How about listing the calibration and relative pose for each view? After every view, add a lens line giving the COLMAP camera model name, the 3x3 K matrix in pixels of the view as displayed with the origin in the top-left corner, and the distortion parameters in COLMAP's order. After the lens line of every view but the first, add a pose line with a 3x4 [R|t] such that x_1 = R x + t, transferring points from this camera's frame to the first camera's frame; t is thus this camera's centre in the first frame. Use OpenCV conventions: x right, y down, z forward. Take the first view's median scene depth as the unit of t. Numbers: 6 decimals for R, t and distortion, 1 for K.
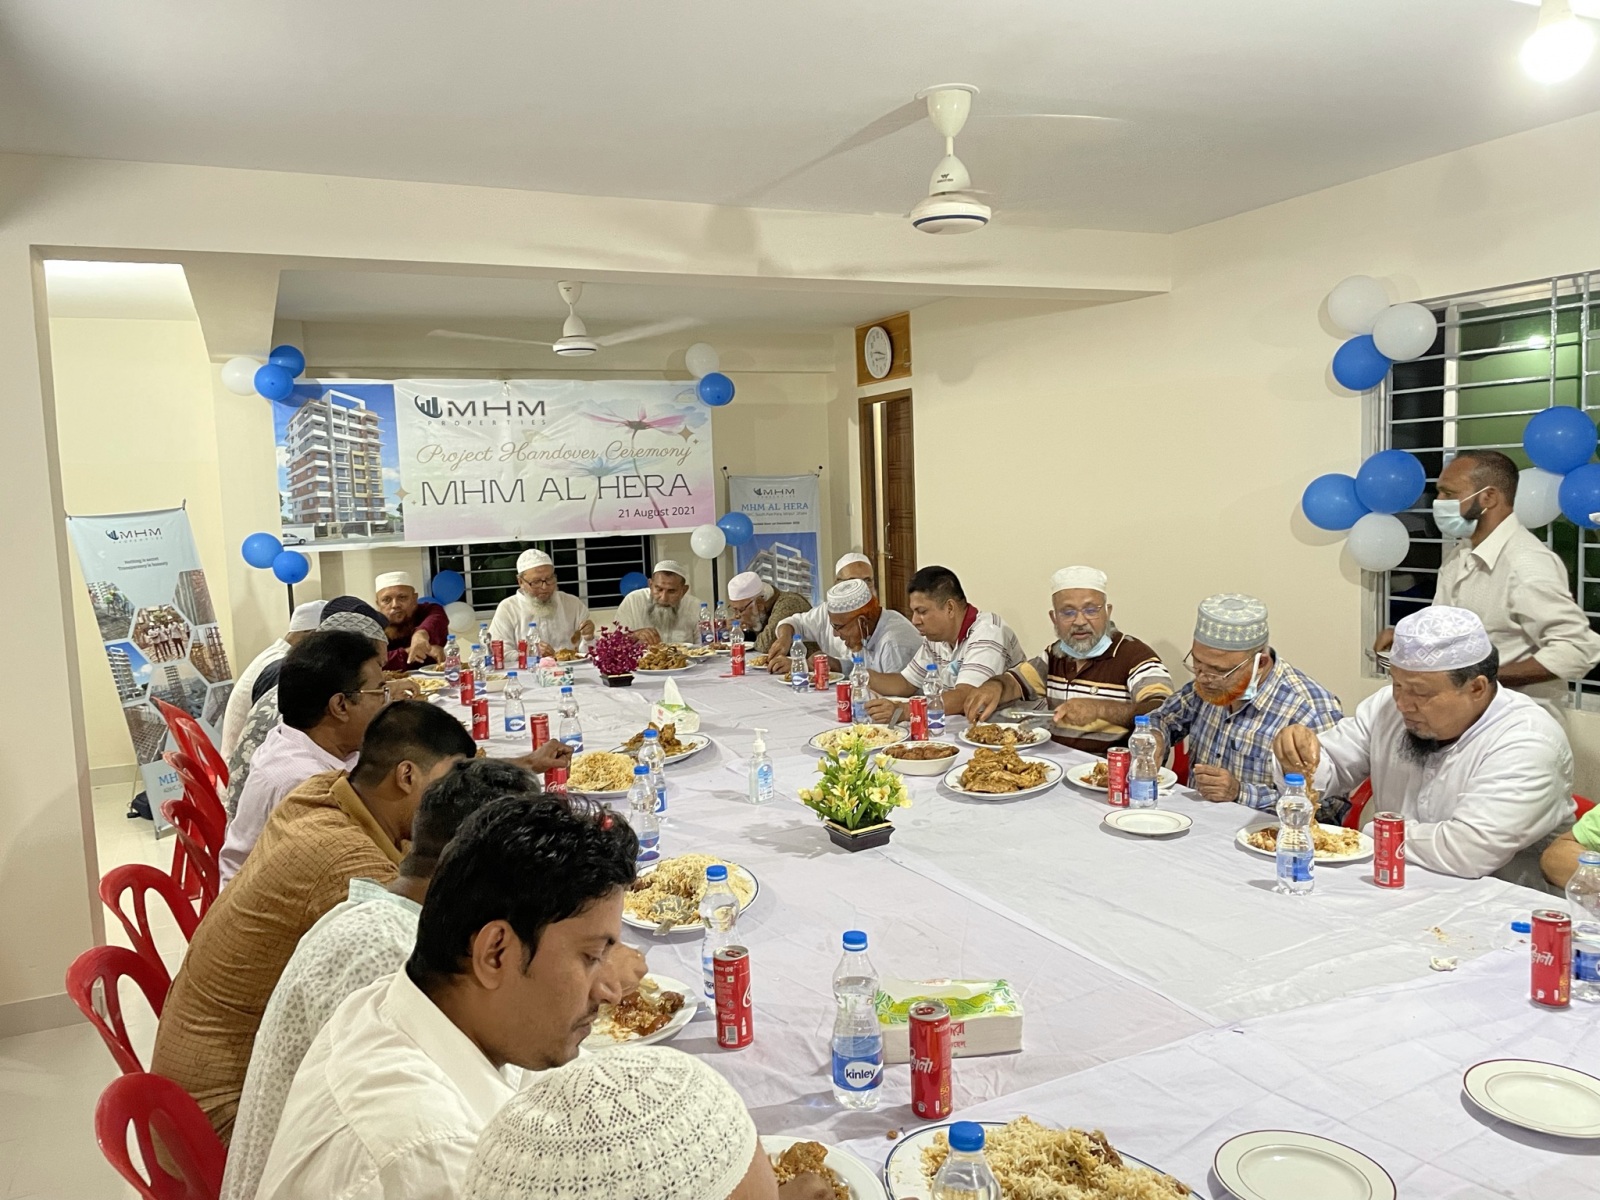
lens RADIAL K [[1213.6, 0, 822.8], [0, 1213.6, 594.4], [0, 0, 1]] dist [0.077141, -0.089888]
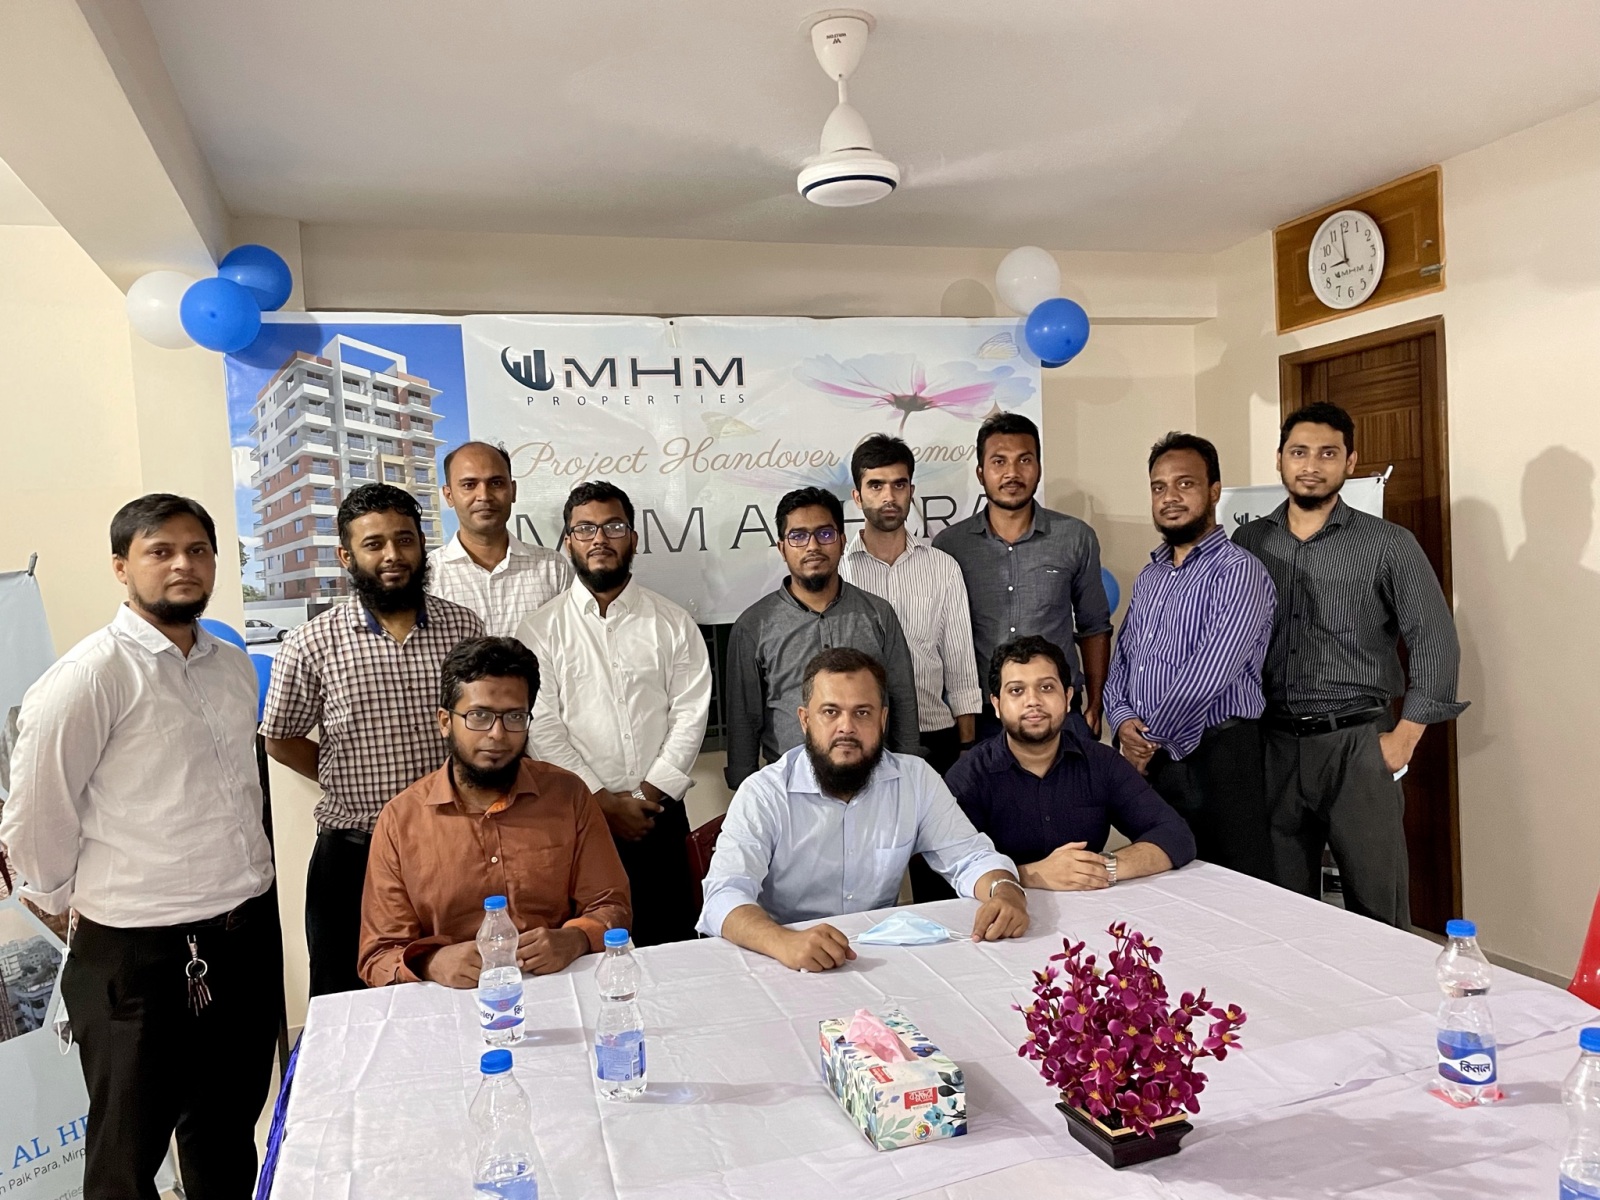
lens RADIAL K [[1213.6, 0, 804.4], [0, 1213.6, 611.9], [0, 0, 1]] dist [0.077141, -0.089888]
pose [[0.994448, -0.012876, -0.104437, -0.157467], [0.009151, 0.999307, -0.036067, -0.032153], [0.104829, 0.034911, 0.993877, 0.516252]]
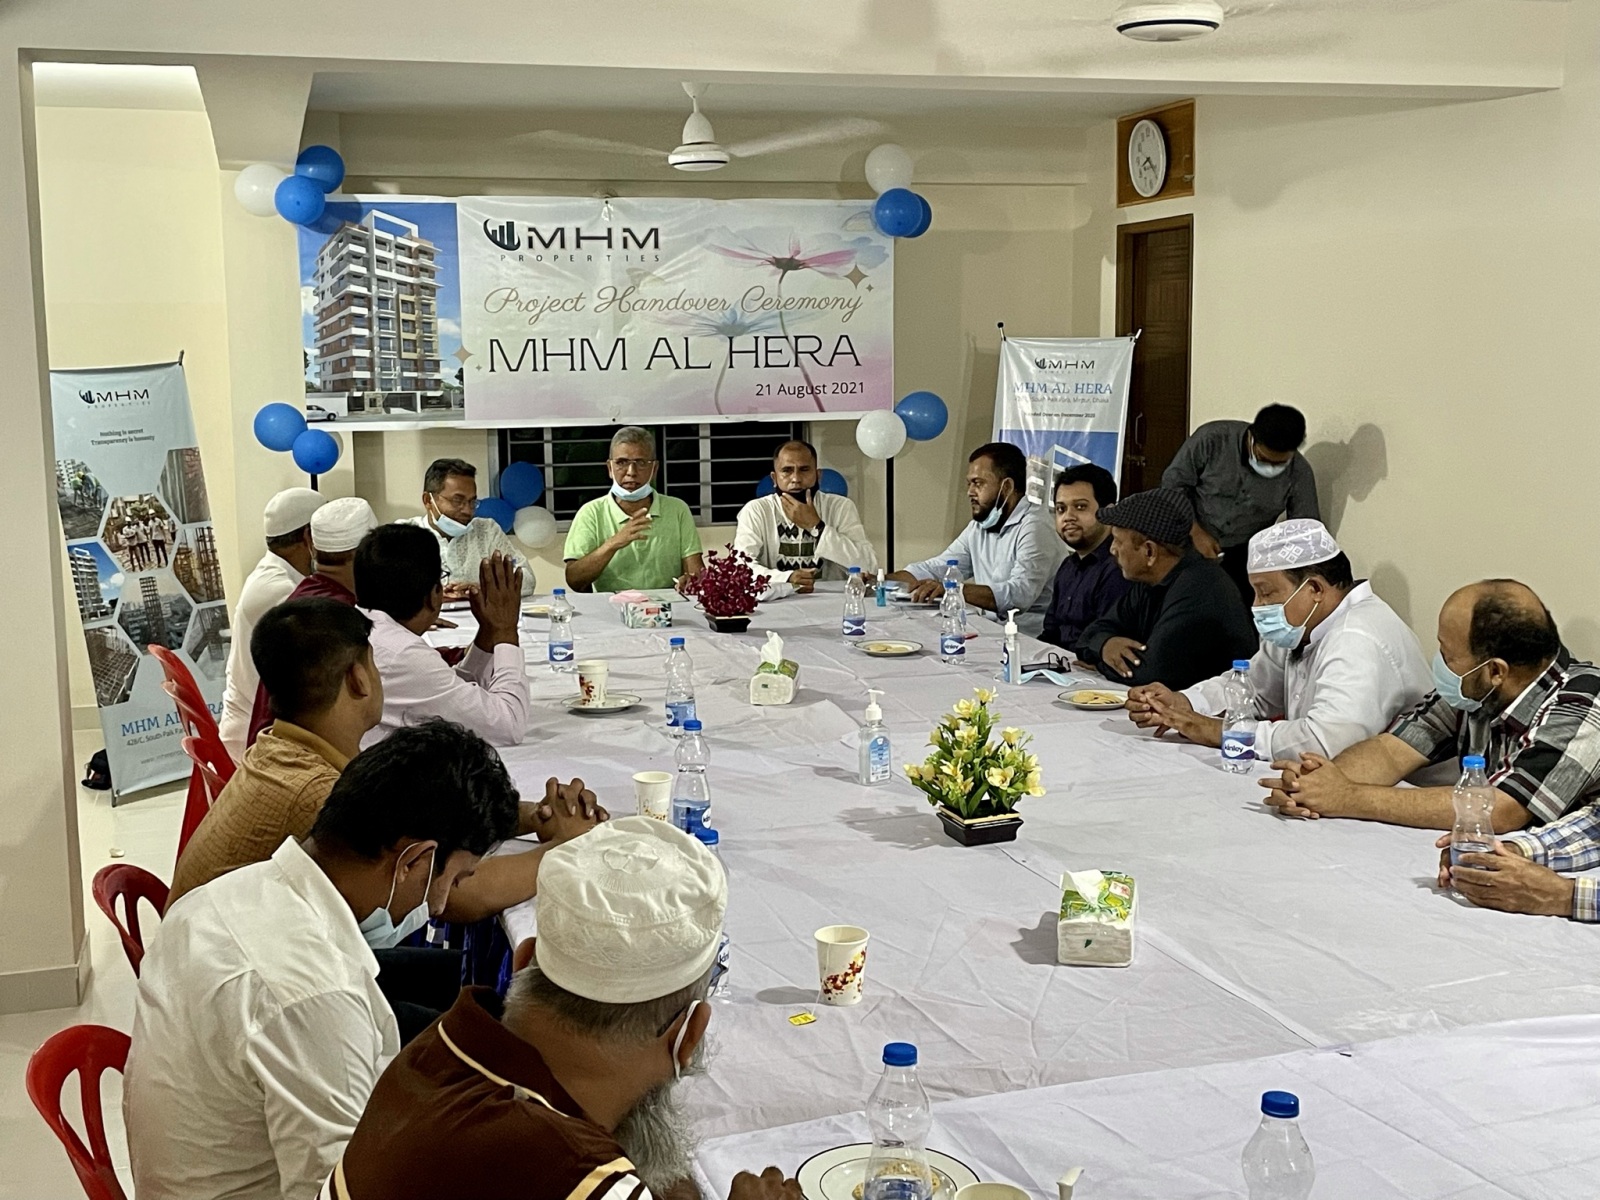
lens RADIAL K [[1922.7, 0, 811.5], [0, 1922.7, 577.7], [0, 0, 1]] dist [0.096349, 0.000000]
pose [[0.987041, 0.044904, -0.154057, 0.043581], [-0.038999, 0.998392, 0.041141, -0.005529], [0.155657, -0.034600, 0.987205, -0.105896]]
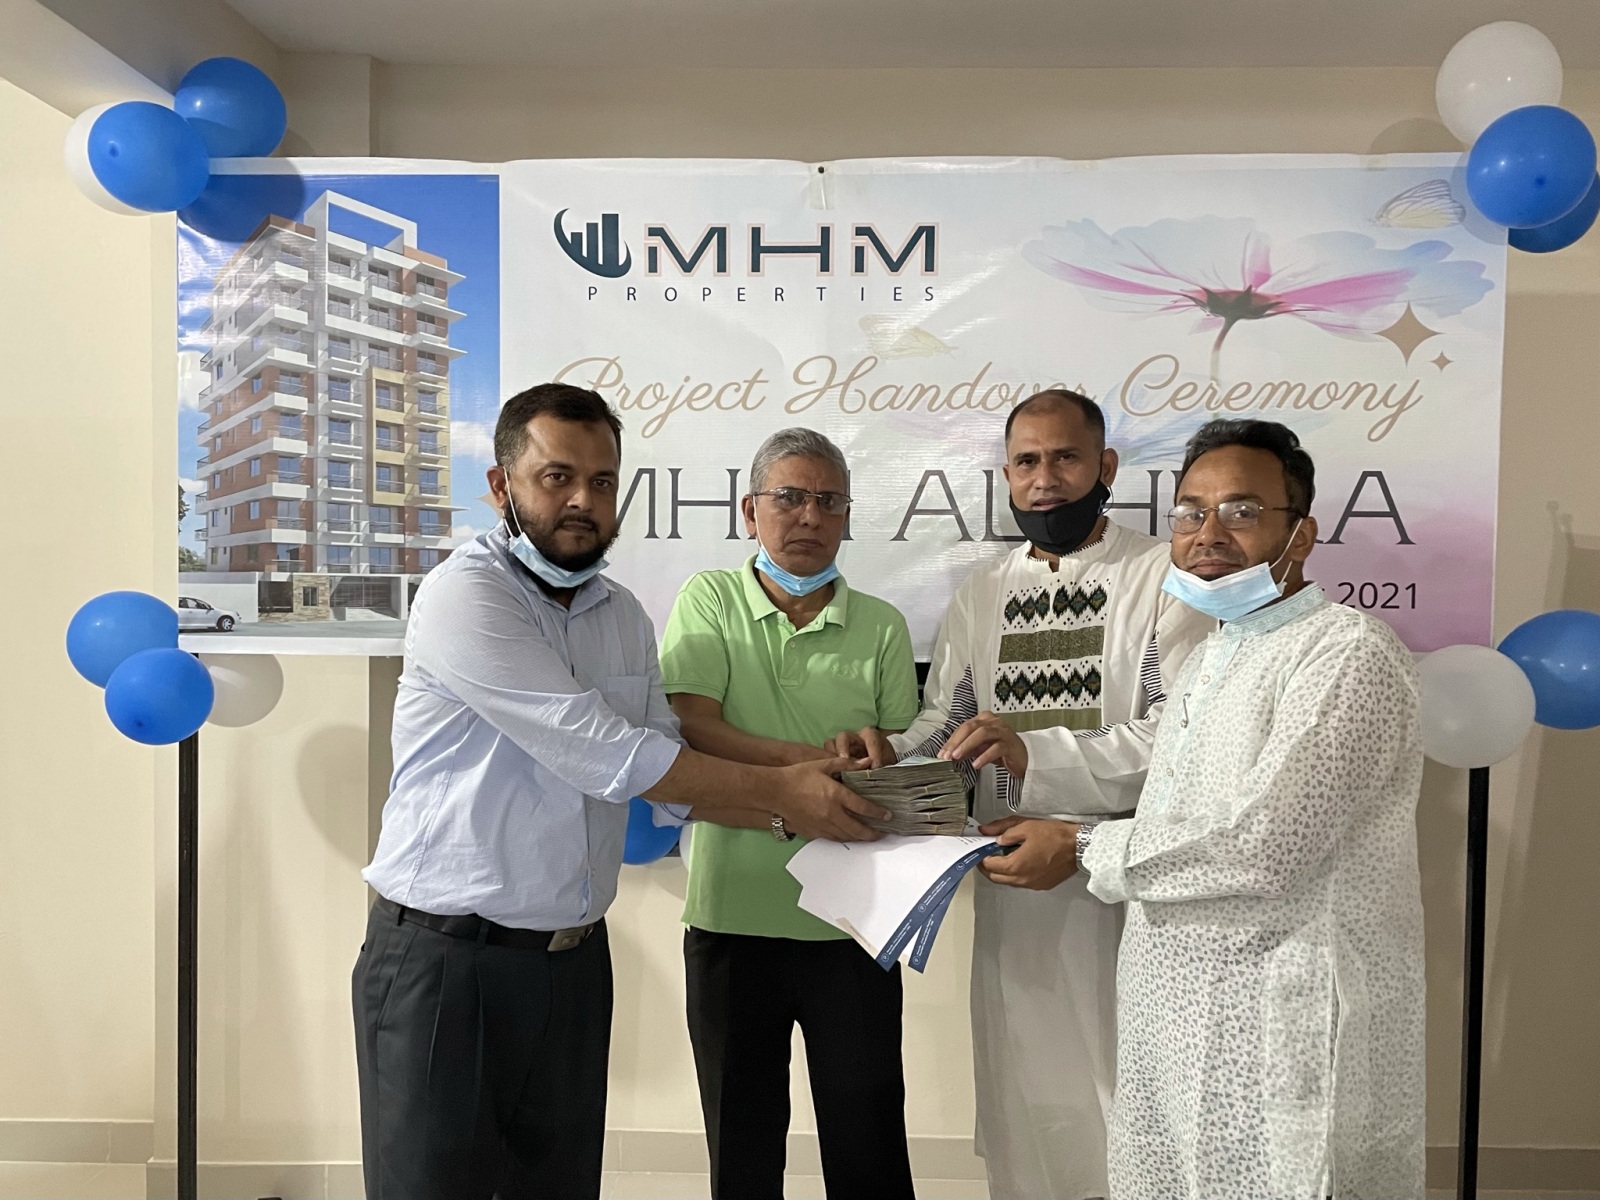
lens RADIAL K [[1213.6, 0, 814.4], [0, 1213.6, 602.8], [0, 0, 1]] dist [0.077141, -0.089888]
pose [[0.893429, 0.060846, -0.445065, -0.116177], [-0.085413, 0.995719, -0.035332, -0.050144], [0.441010, 0.069581, 0.894801, 0.751419]]
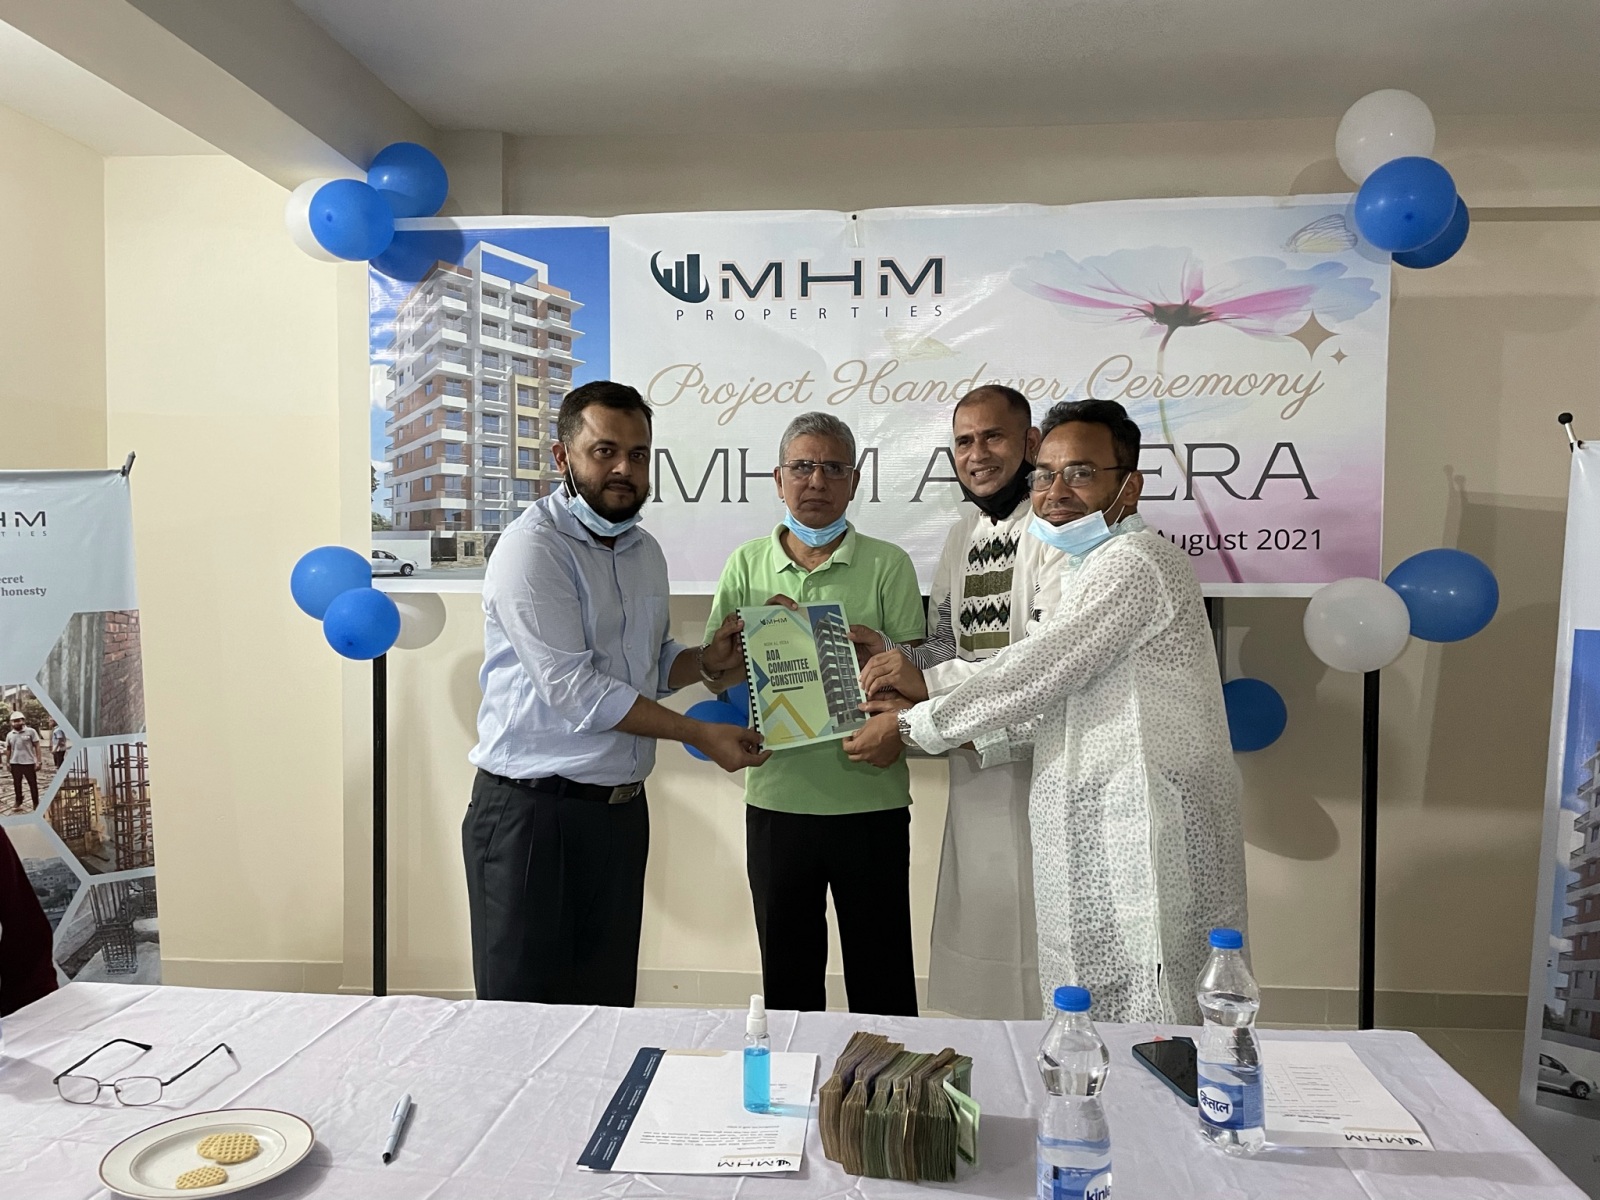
lens RADIAL K [[1213.6, 0, 806.7], [0, 1213.6, 599.8], [0, 0, 1]] dist [0.077141, -0.089888]
pose [[0.868510, 0.057008, -0.492382, -0.063077], [-0.081026, 0.996331, -0.027564, -0.030800], [0.489004, 0.063836, 0.869942, 0.664893]]
